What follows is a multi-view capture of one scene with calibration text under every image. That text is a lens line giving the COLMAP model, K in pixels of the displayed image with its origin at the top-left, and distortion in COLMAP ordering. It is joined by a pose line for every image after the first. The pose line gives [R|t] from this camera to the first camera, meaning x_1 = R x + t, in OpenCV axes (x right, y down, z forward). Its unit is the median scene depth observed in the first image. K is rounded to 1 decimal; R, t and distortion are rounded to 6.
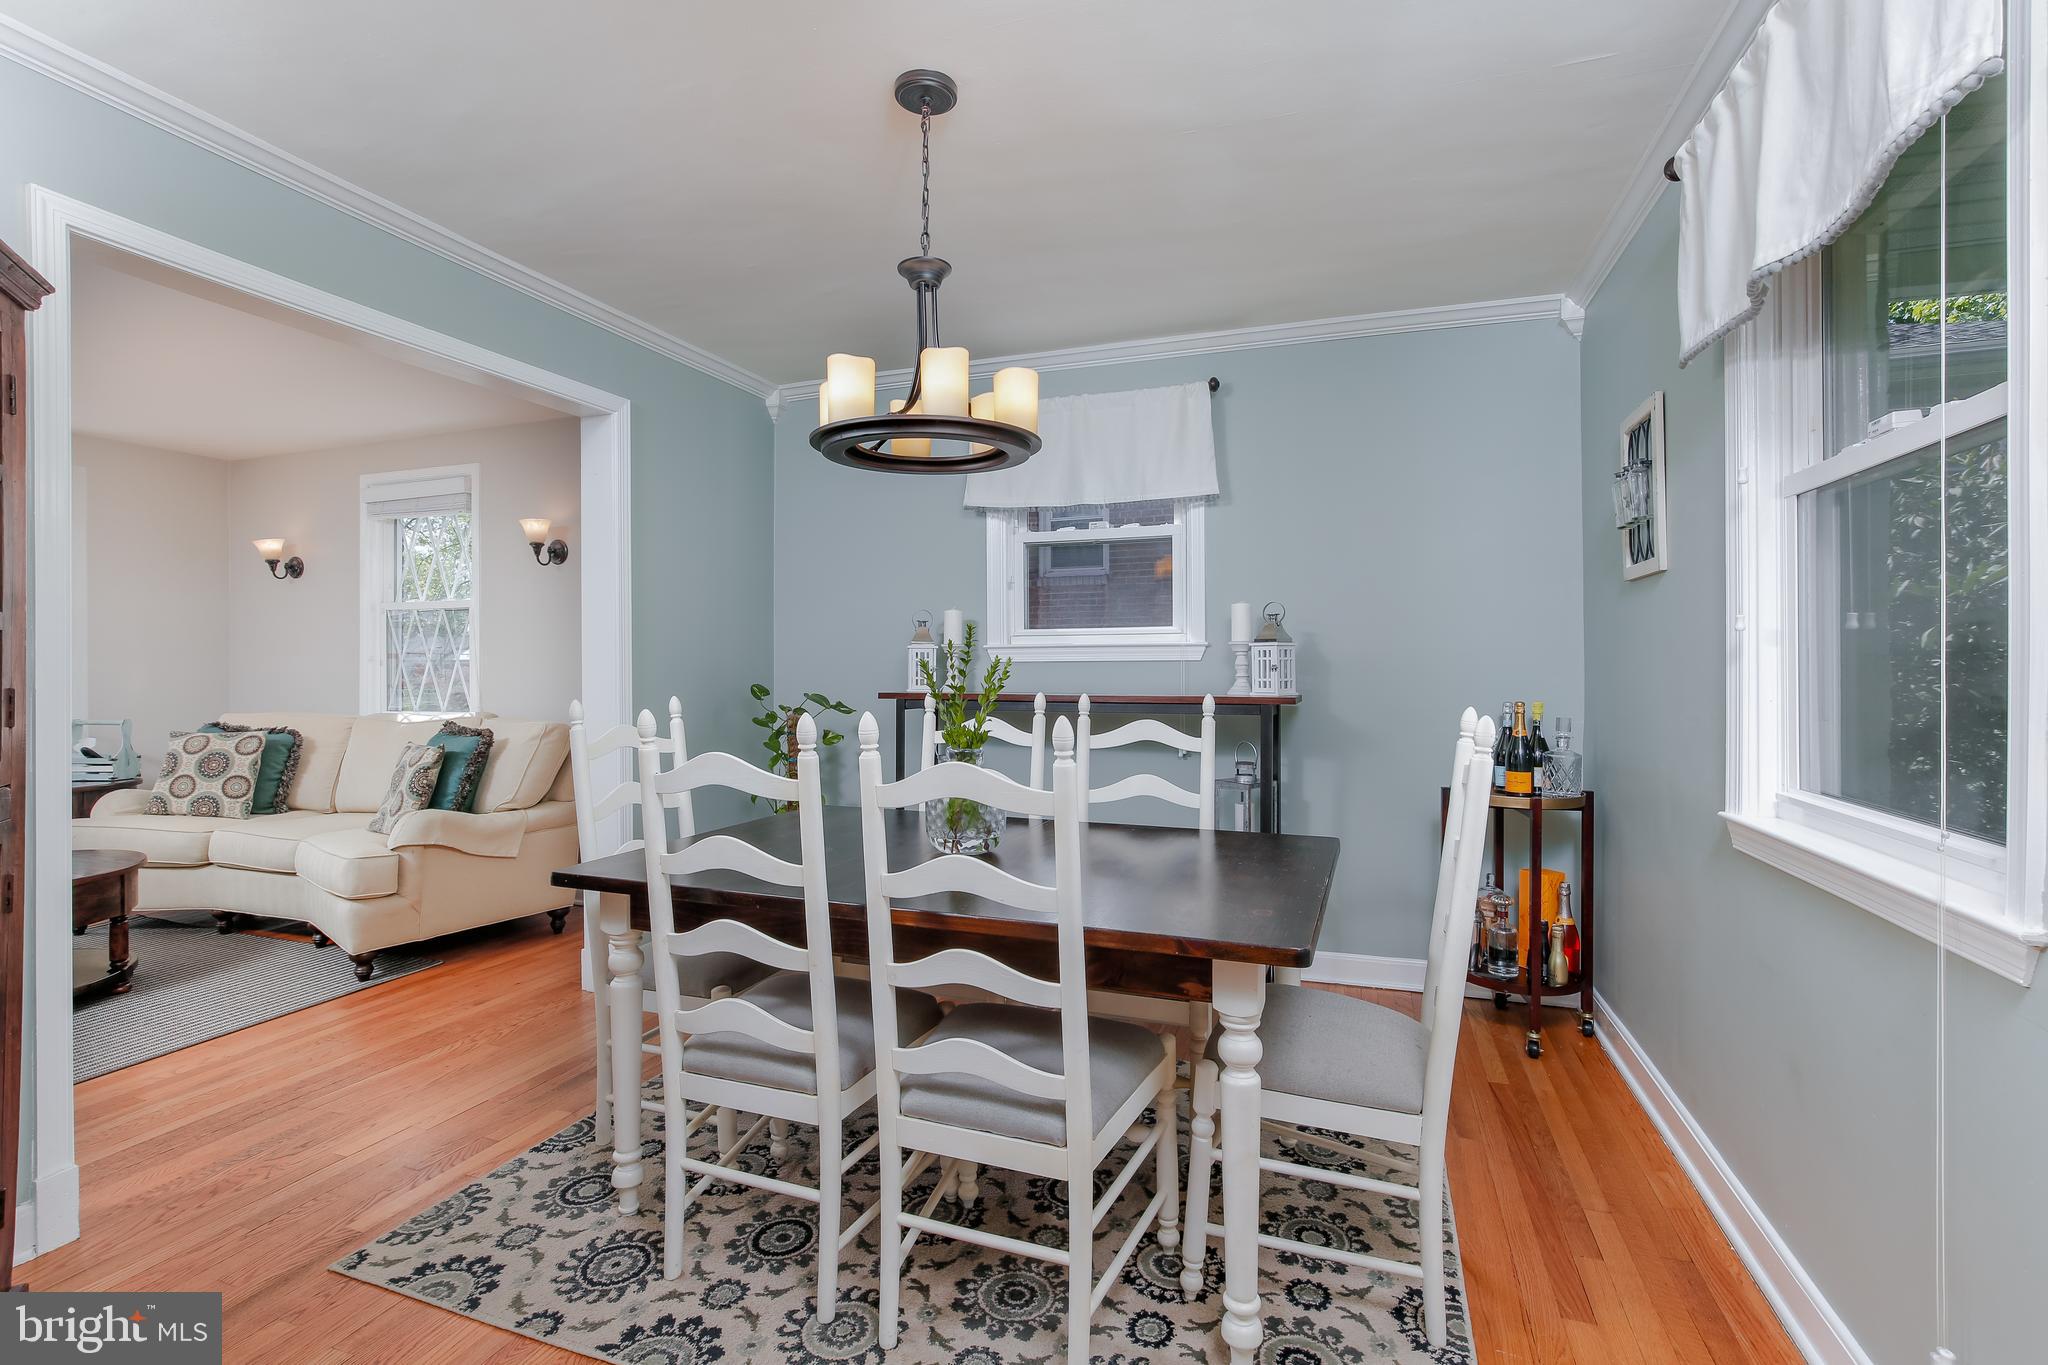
lens RADIAL K [[923.8, 0, 1026.3], [0, 923.8, 669.9], [0, 0, 1]] dist [-0.016338, 0.006300]
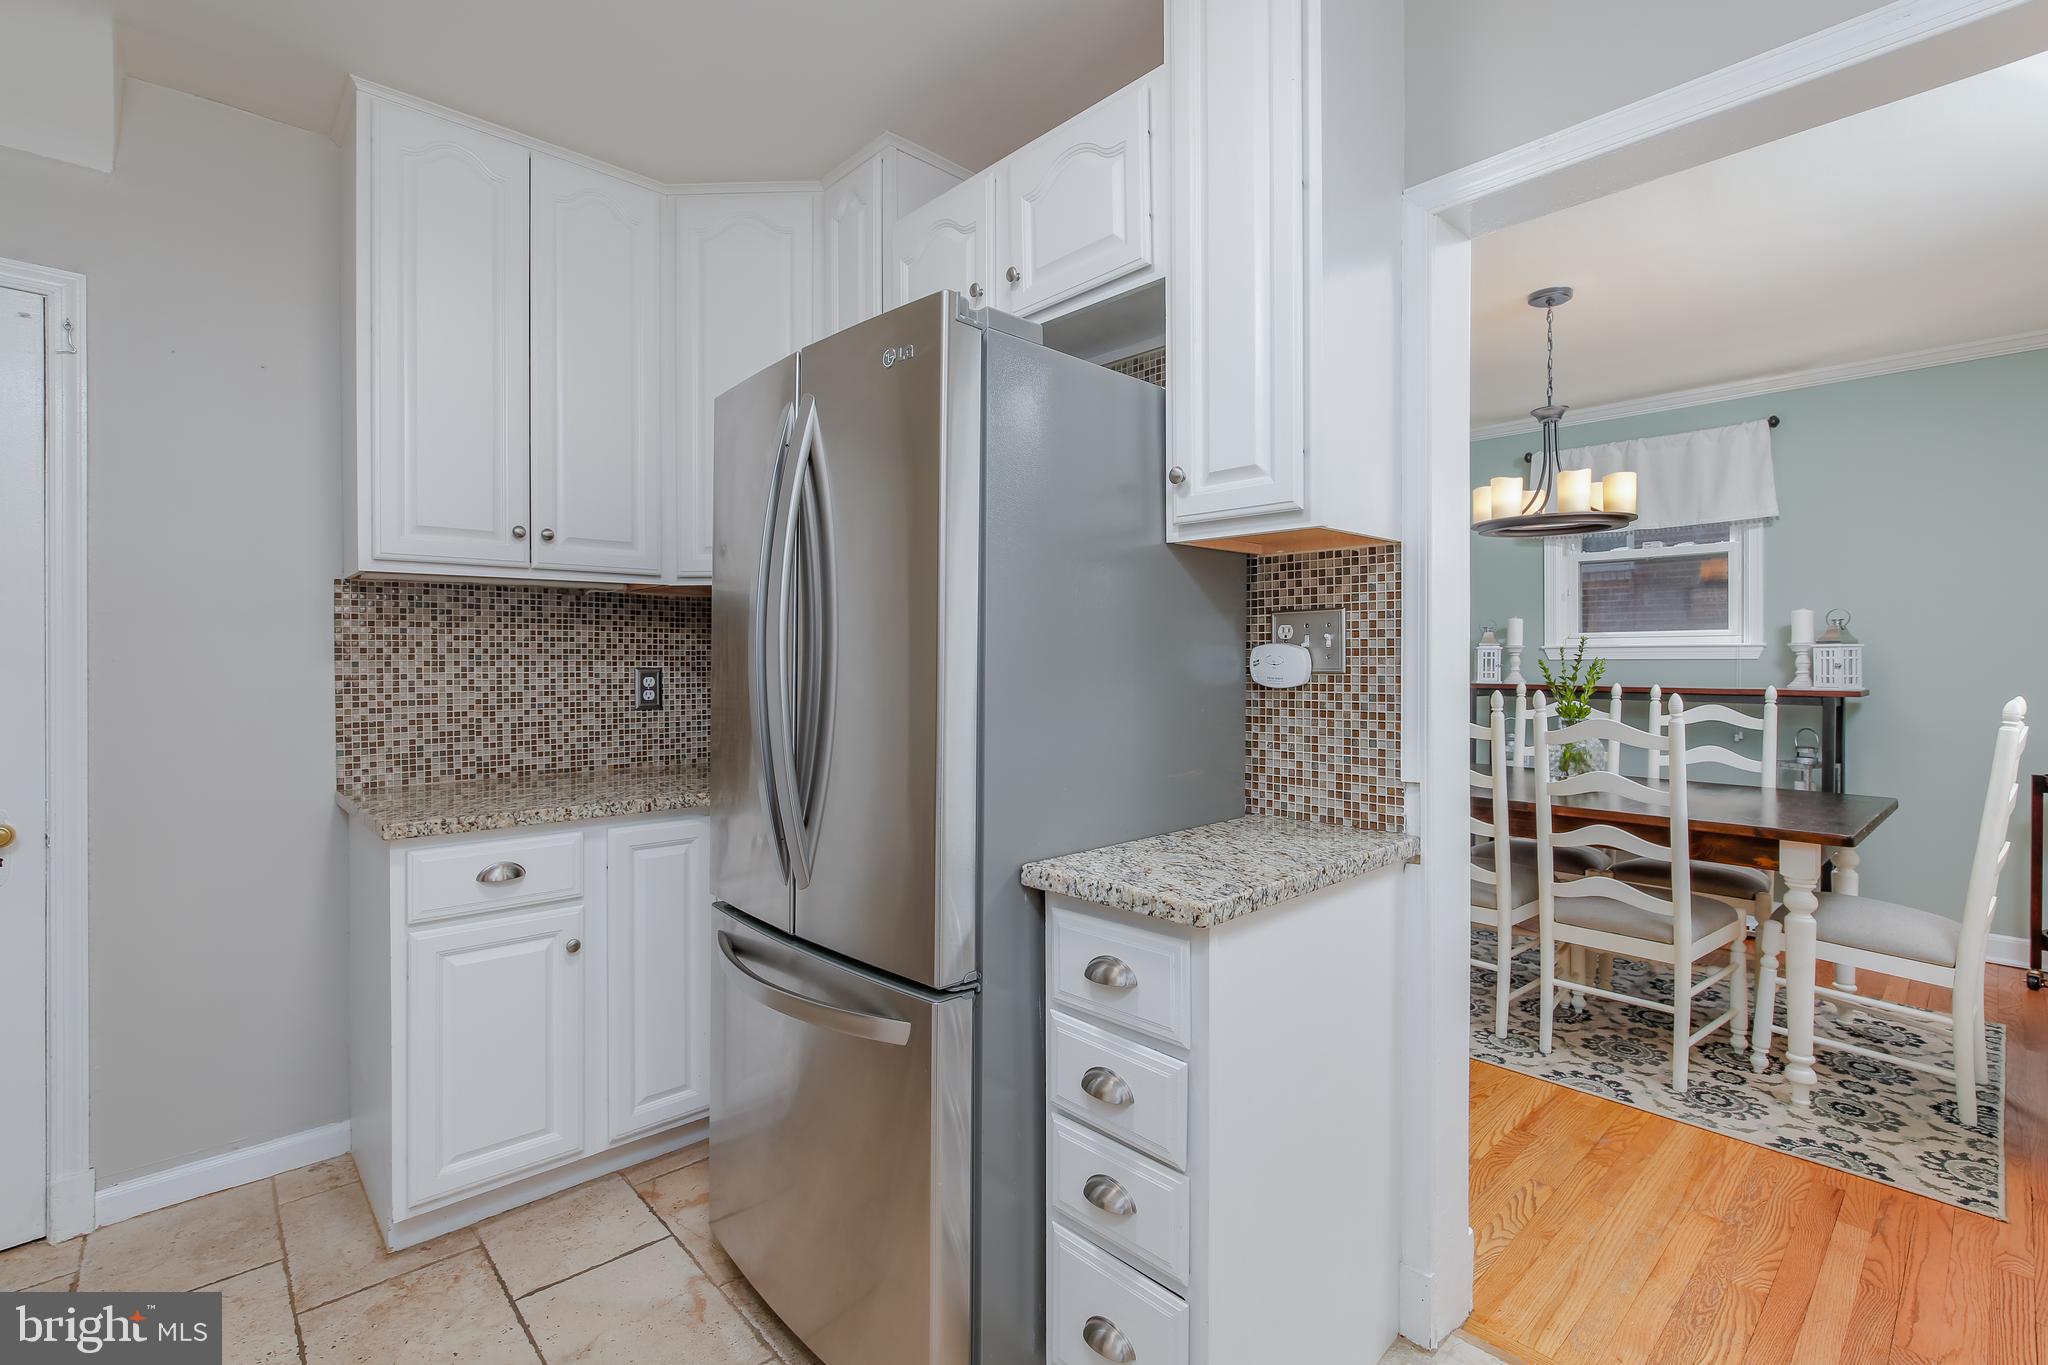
lens RADIAL K [[923.8, 0, 1019.6], [0, 923.8, 664.4], [0, 0, 1]] dist [-0.016338, 0.006300]
pose [[0.888481, 0.006590, -0.458866, -0.194105], [-0.003886, 0.999969, 0.006837, -0.013250], [0.458897, -0.004291, 0.888479, -0.814109]]
